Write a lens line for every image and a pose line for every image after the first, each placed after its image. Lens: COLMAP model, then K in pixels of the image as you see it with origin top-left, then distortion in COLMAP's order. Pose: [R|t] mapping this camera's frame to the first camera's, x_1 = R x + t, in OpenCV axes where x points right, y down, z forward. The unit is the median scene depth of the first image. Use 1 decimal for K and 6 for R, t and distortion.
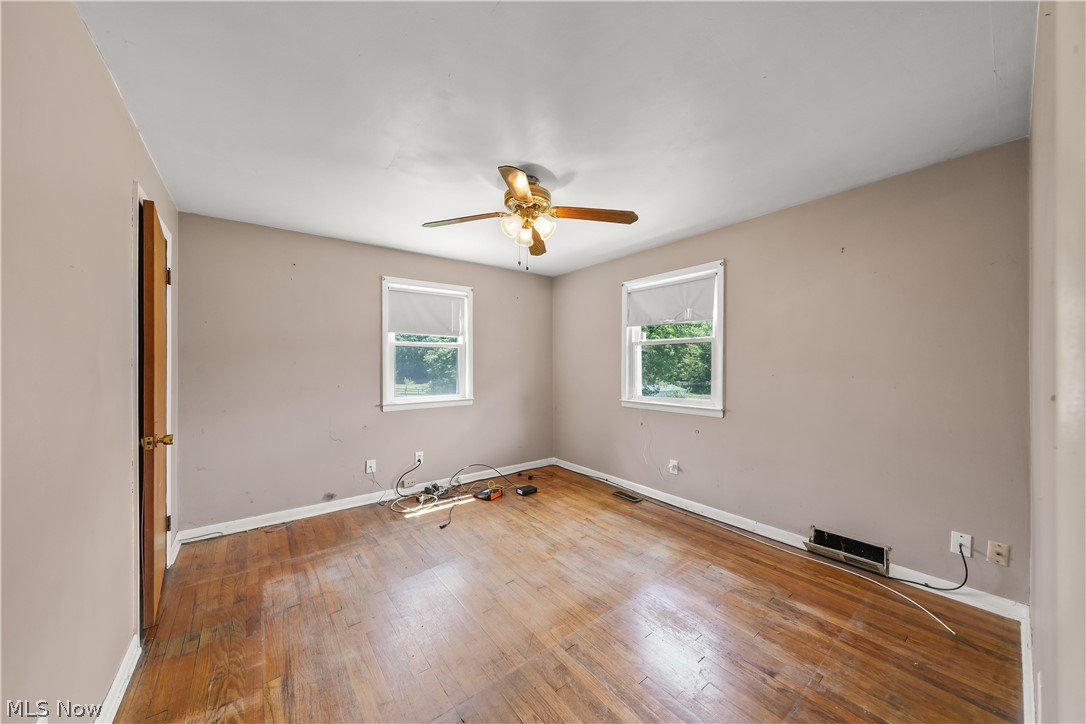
lens RADIAL K [[371.6, 0, 541.2], [0, 371.6, 368.4], [0, 0, 1]] dist [-0.000707, -0.000137]
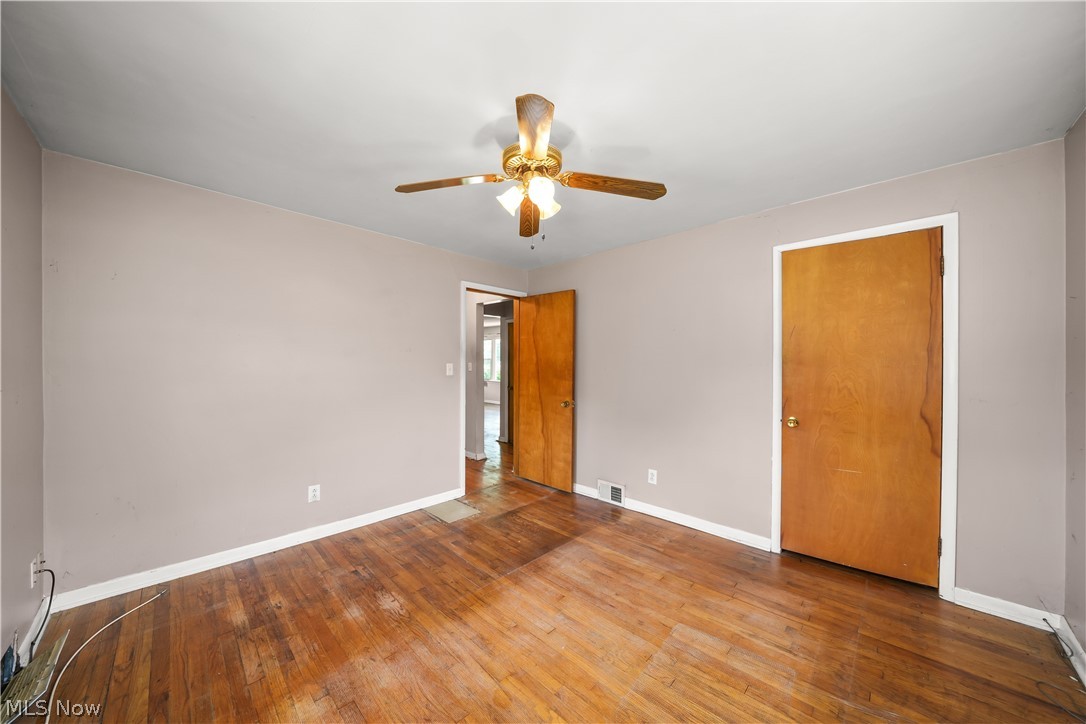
lens RADIAL K [[380.9, 0, 537.7], [0, 380.9, 357.2], [0, 0, 1]] dist [-0.001867, -0.000419]
pose [[-0.991854, 0.000772, -0.127376, 0.055981], [0.000482, 0.999997, 0.002307, -0.036307], [0.127378, 0.002227, -0.991852, 1.884488]]
